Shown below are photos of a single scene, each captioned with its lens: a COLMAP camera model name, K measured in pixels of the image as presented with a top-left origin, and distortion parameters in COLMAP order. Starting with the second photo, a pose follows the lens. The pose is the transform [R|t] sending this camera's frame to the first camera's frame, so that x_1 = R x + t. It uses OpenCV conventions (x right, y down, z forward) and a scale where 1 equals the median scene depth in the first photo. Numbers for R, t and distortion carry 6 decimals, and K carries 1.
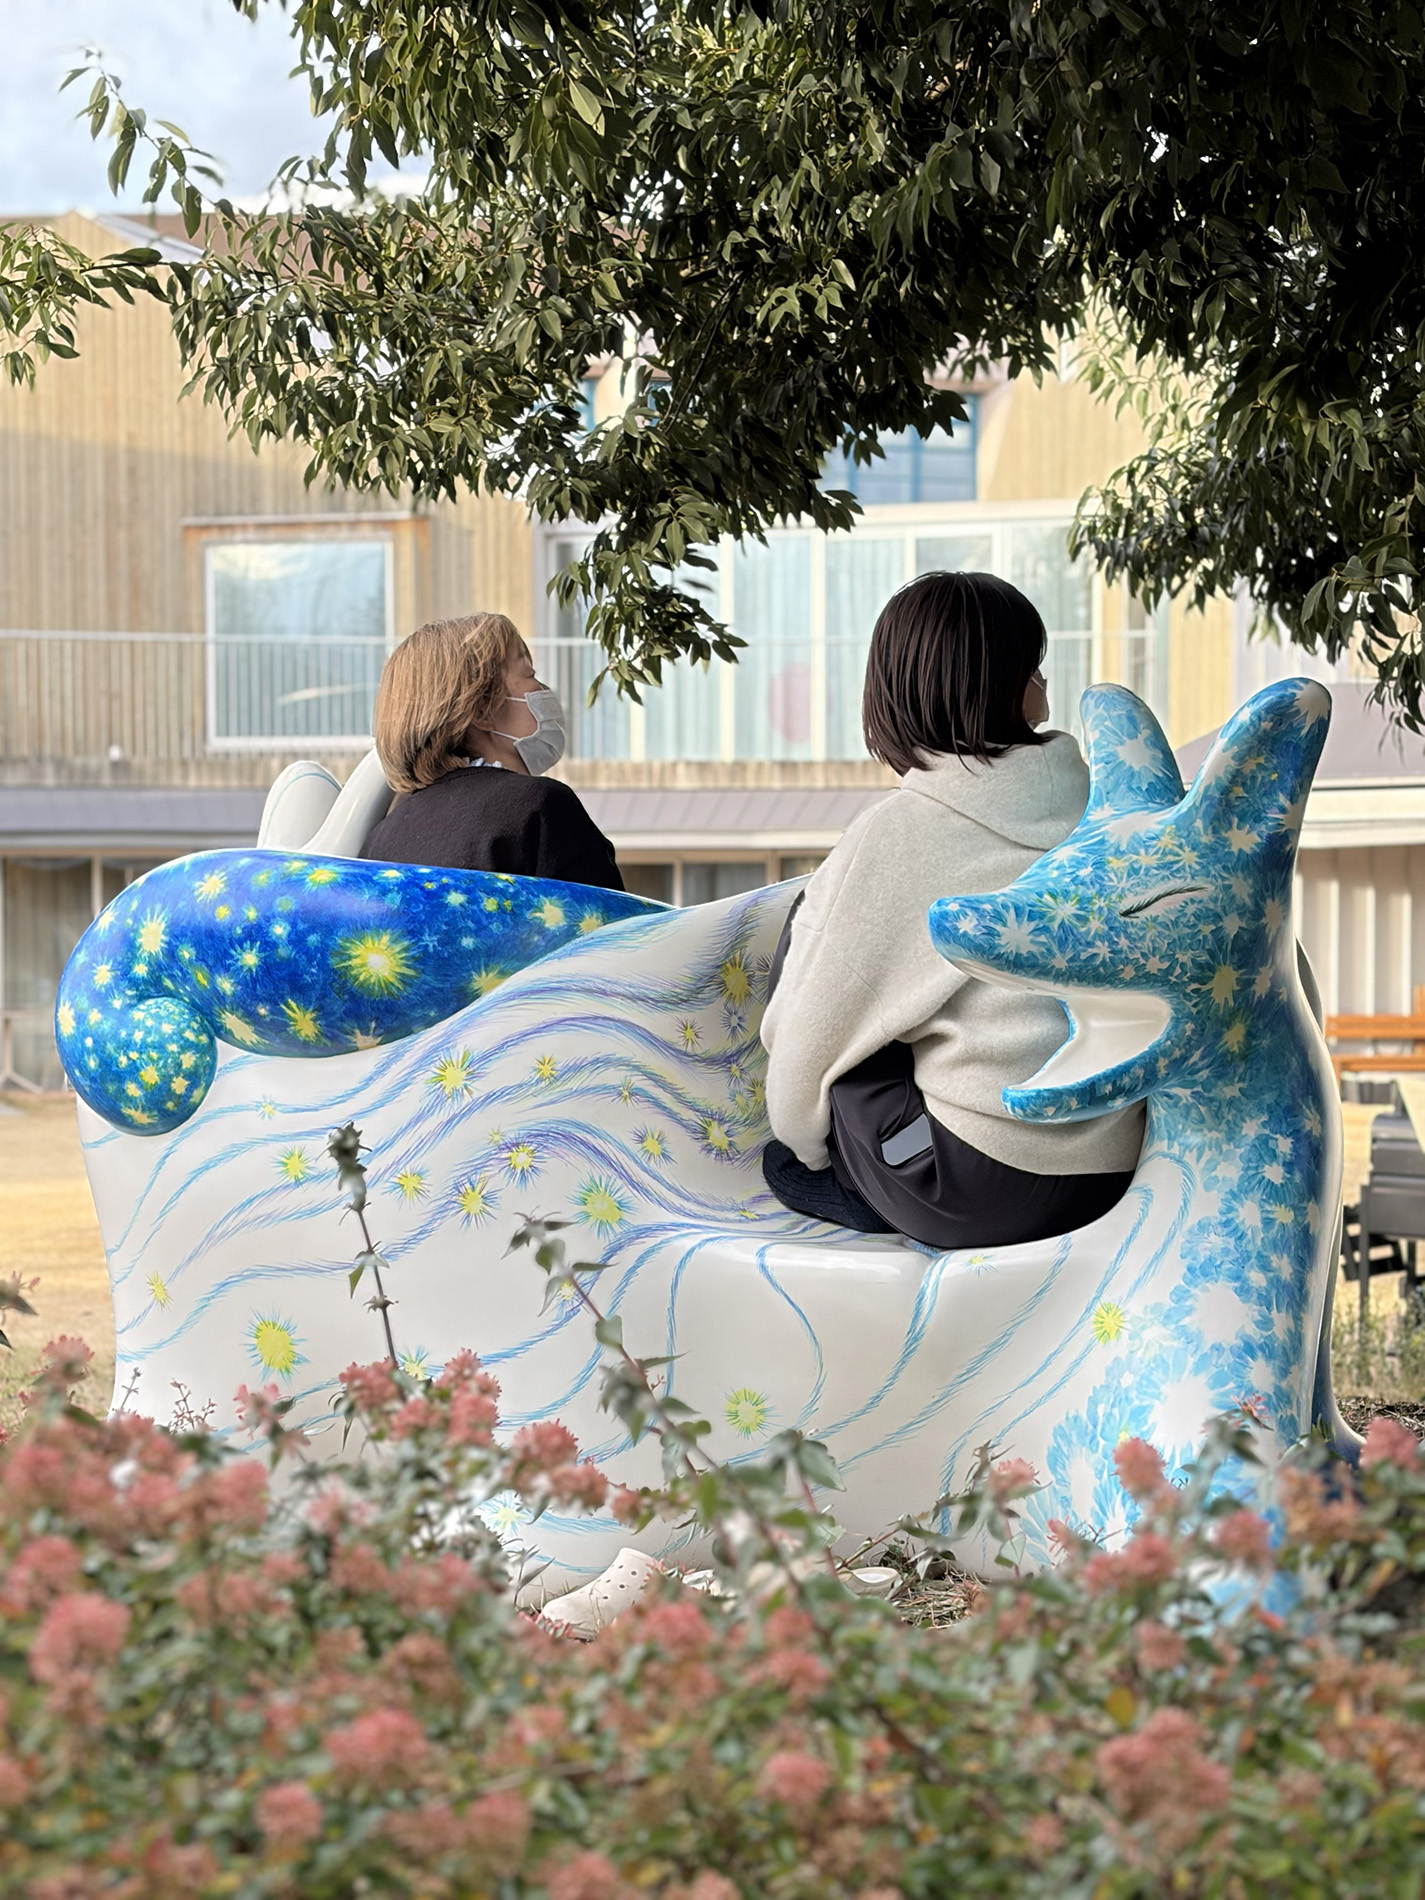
lens RADIAL K [[3558.2, 0, 705.8], [0, 3558.2, 877.2], [0, 0, 1]] dist [0.221858, -1.366856]
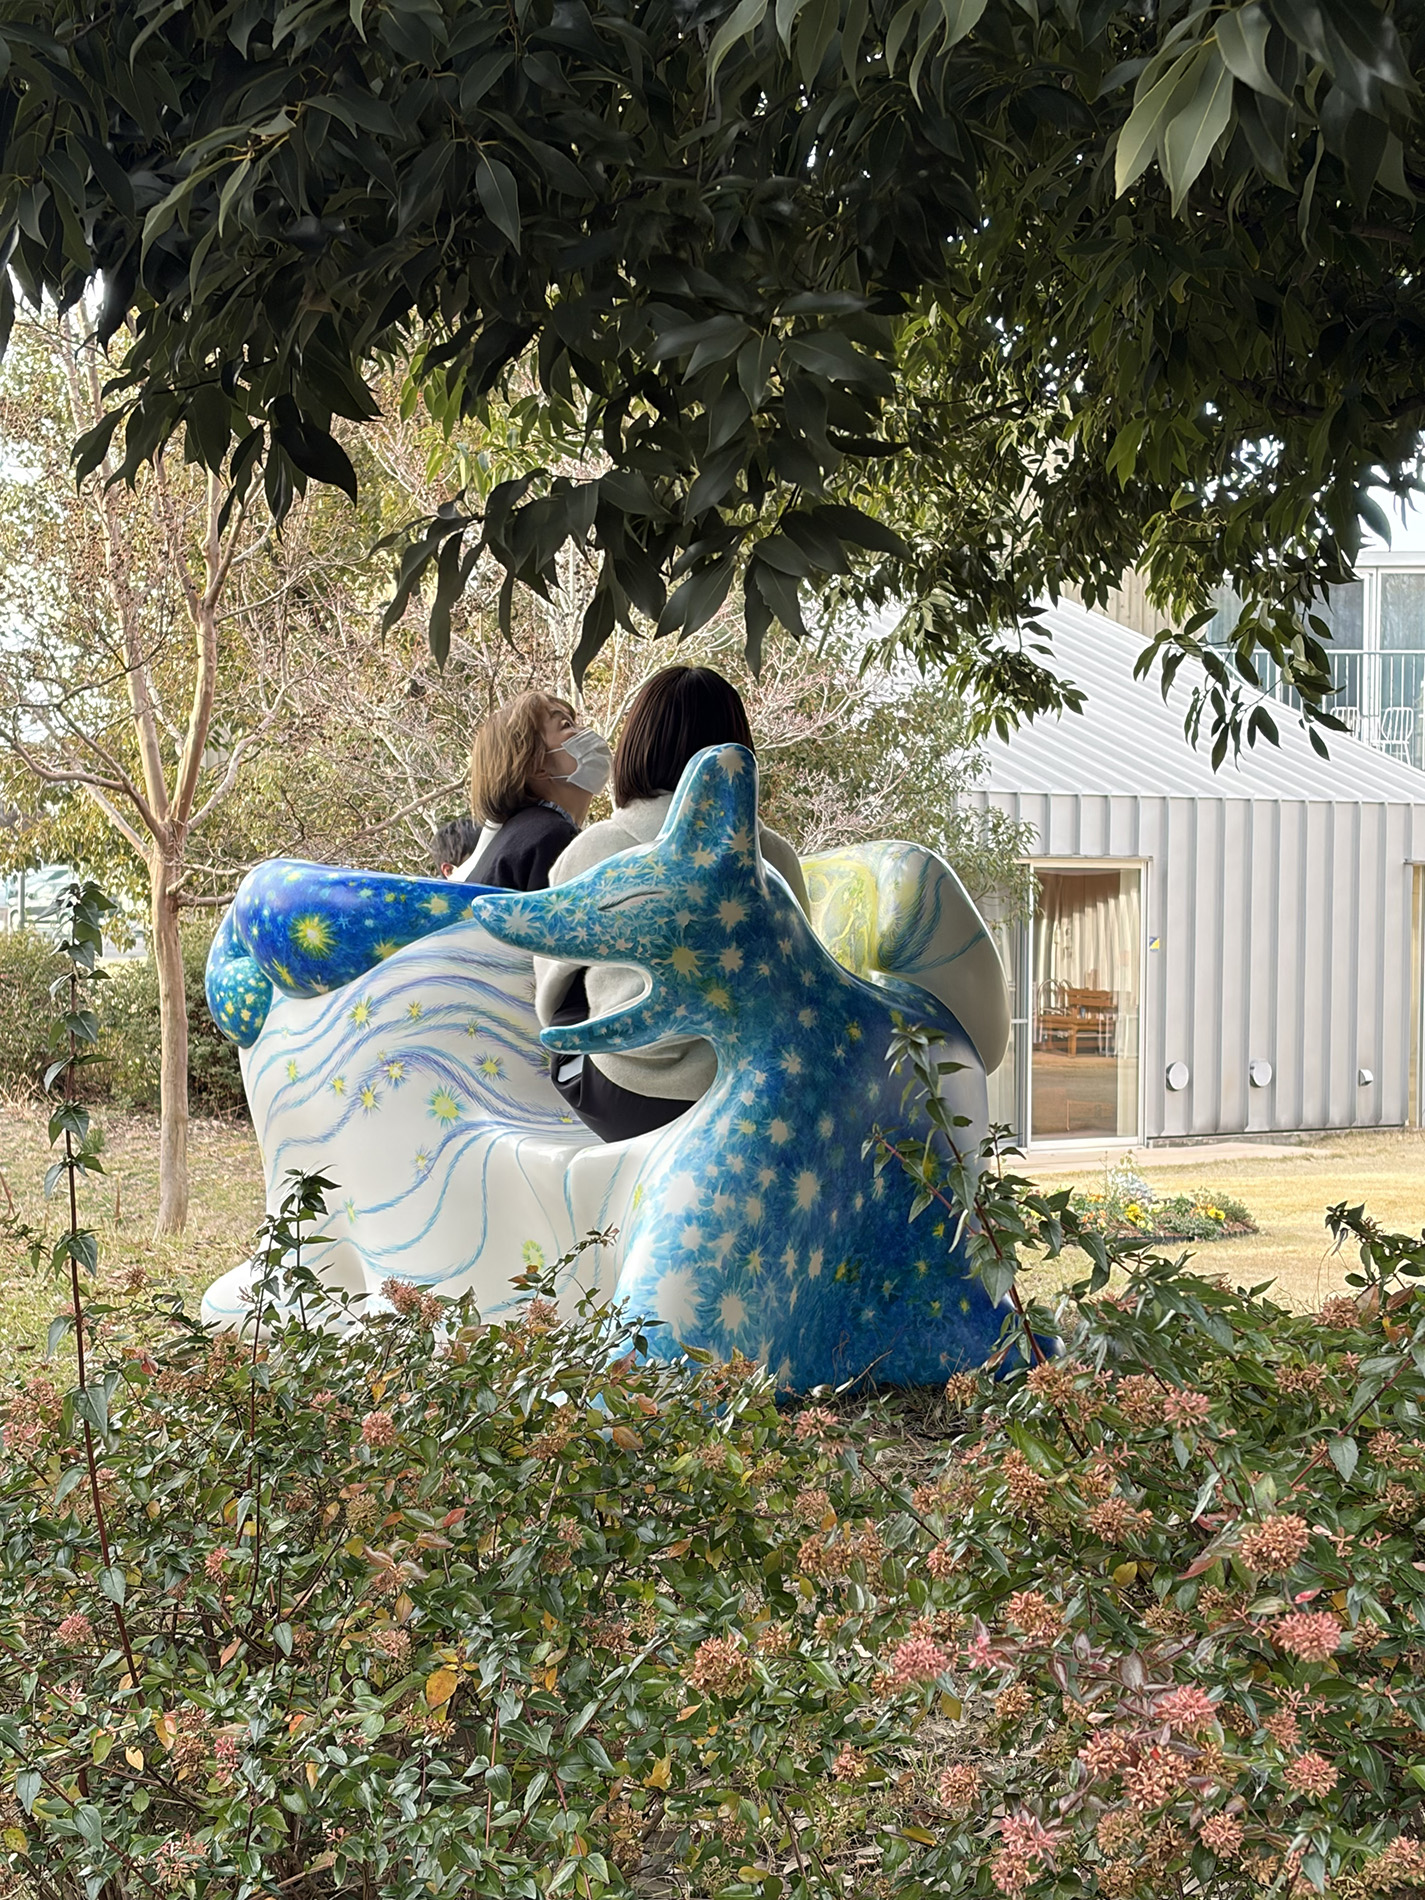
lens RADIAL K [[3558.2, 0, 705.8], [0, 3558.2, 877.2], [0, 0, 1]] dist [0.221858, -1.366856]
pose [[0.847180, 0.012321, -0.531163, 0.829888], [-0.013591, 0.999906, 0.001518, -0.004705], [0.531132, 0.005933, 0.847268, -0.173172]]
